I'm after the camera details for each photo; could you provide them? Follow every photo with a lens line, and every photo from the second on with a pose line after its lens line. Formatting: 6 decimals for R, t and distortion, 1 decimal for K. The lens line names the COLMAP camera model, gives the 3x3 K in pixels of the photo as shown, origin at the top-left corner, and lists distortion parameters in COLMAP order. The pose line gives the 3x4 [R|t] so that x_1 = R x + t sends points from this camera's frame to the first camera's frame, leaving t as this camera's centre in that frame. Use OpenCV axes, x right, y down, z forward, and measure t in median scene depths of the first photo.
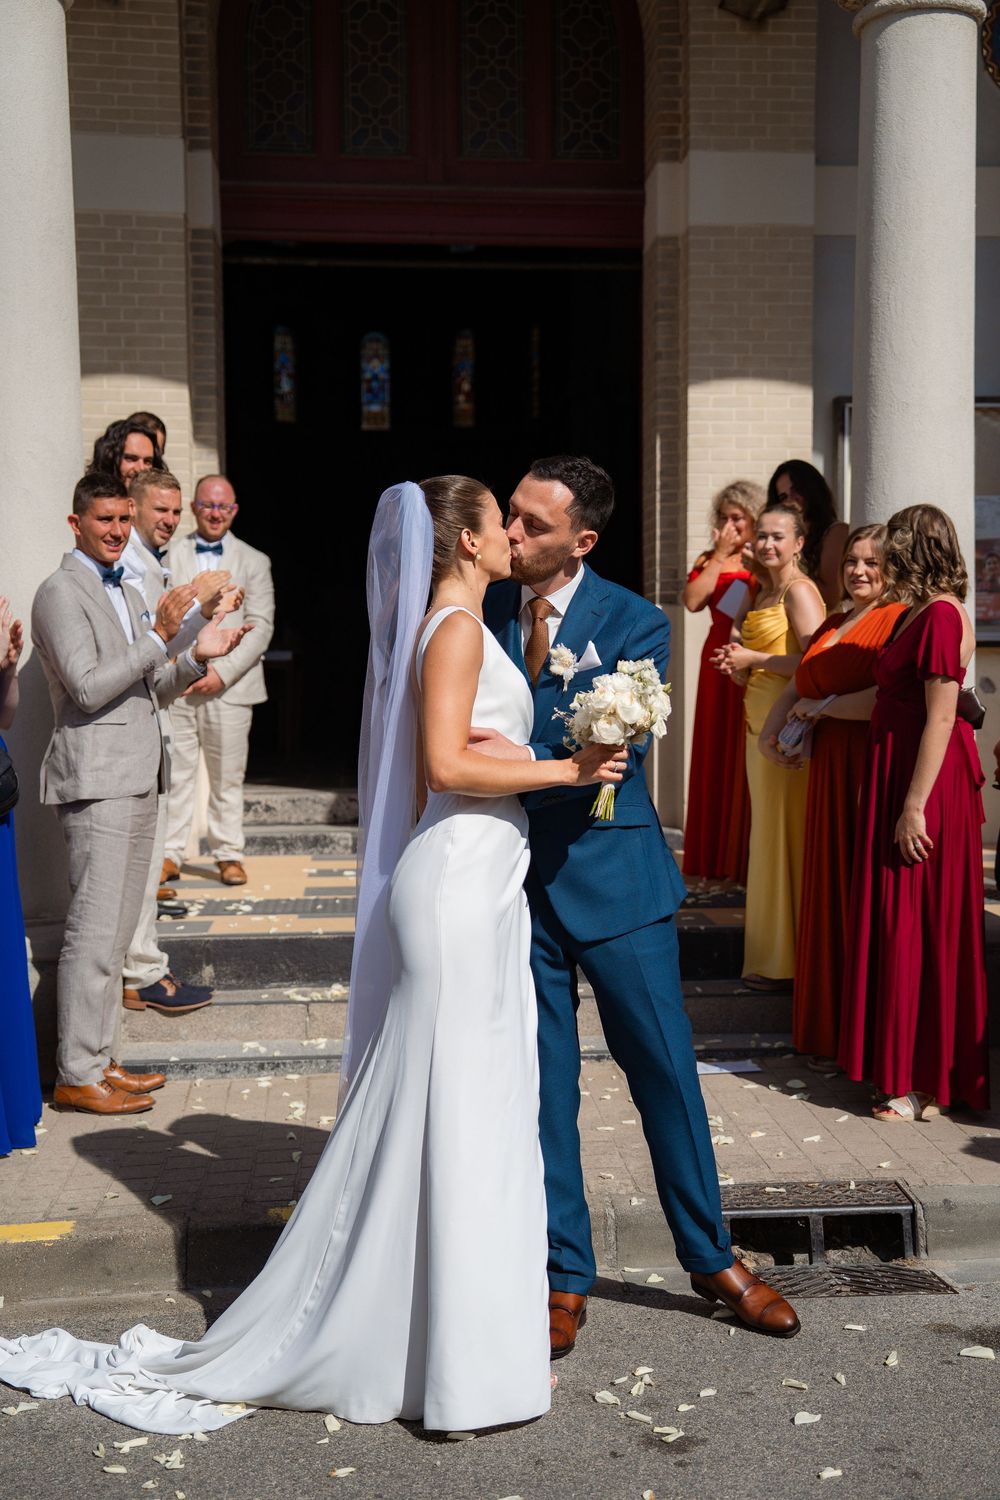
lens RADIAL K [[1948.7, 0, 503.6], [0, 1948.7, 763.9], [0, 0, 1]] dist [0.202143, 0.000000]
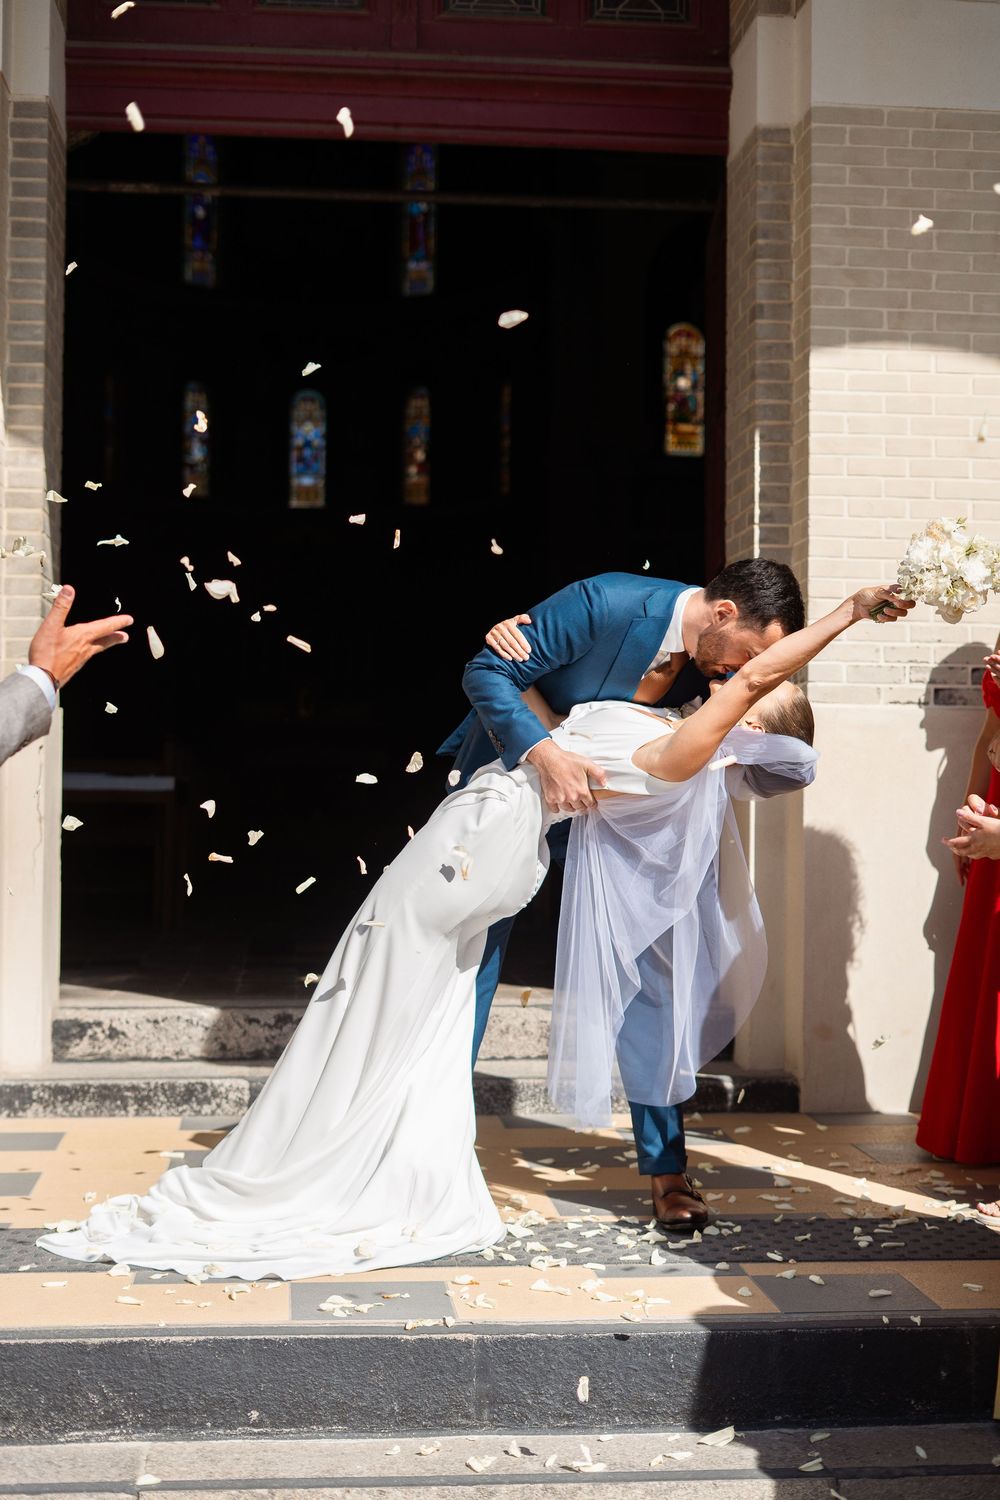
lens RADIAL K [[2162.2, 0, 506.5], [0, 2162.2, 748.7], [0, 0, 1]] dist [-0.035112, 0.000000]
pose [[0.999544, 0.011962, 0.027727, -0.018412], [-0.009902, 0.997263, -0.073269, -0.018144], [-0.028528, 0.072961, 0.996927, 0.329941]]
